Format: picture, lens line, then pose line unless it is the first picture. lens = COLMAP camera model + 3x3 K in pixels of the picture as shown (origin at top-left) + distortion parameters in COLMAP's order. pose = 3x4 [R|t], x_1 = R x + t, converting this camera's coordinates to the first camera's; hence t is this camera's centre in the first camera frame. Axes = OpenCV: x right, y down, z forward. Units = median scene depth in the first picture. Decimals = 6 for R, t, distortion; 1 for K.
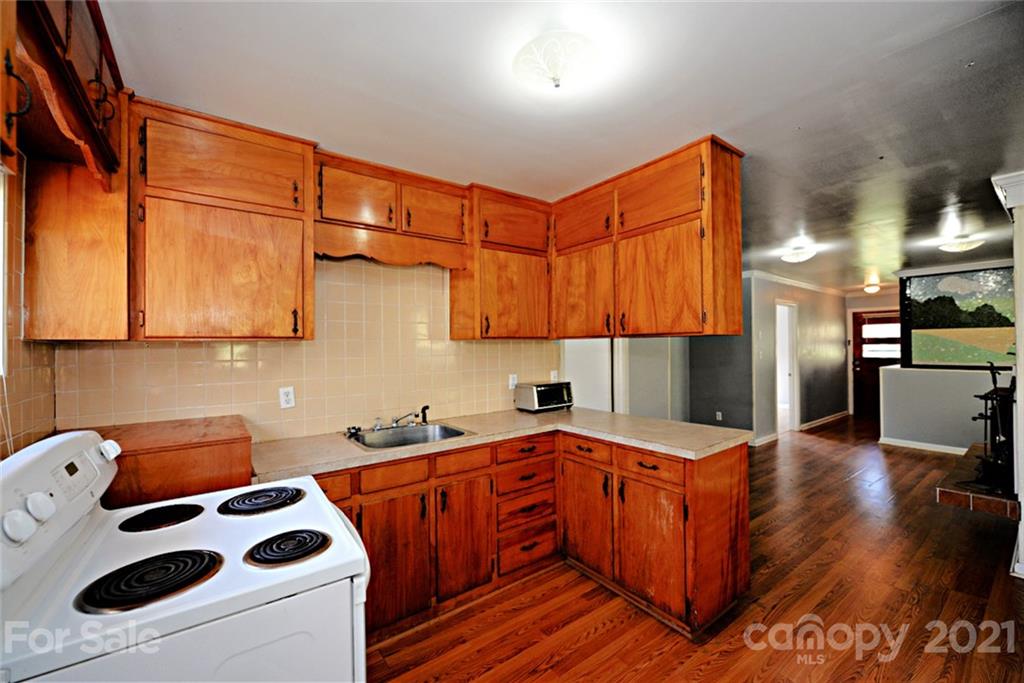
lens RADIAL K [[407.7, 0, 511.6], [0, 407.7, 341.9], [0, 0, 1]] dist [-0.006907, -0.000248]
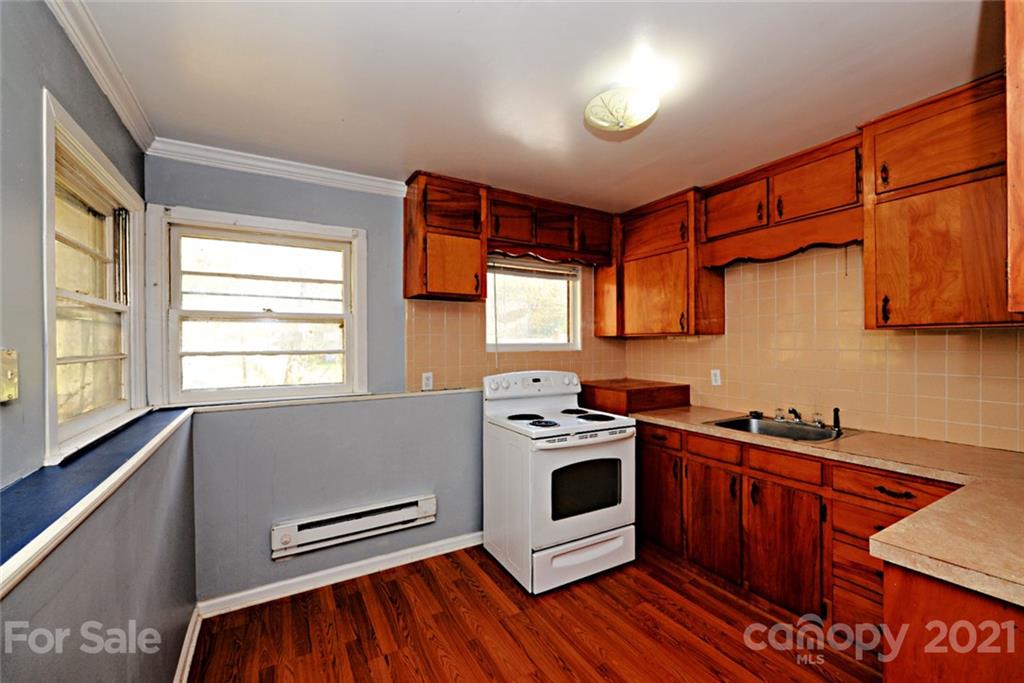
lens RADIAL K [[407.7, 0, 508.8], [0, 407.7, 342.3], [0, 0, 1]] dist [-0.006907, -0.000248]
pose [[-0.105059, 0.009647, -0.994419, 0.819827], [0.014058, 0.999867, 0.008214, 0.002408], [0.994367, -0.013117, -0.105180, 0.472284]]
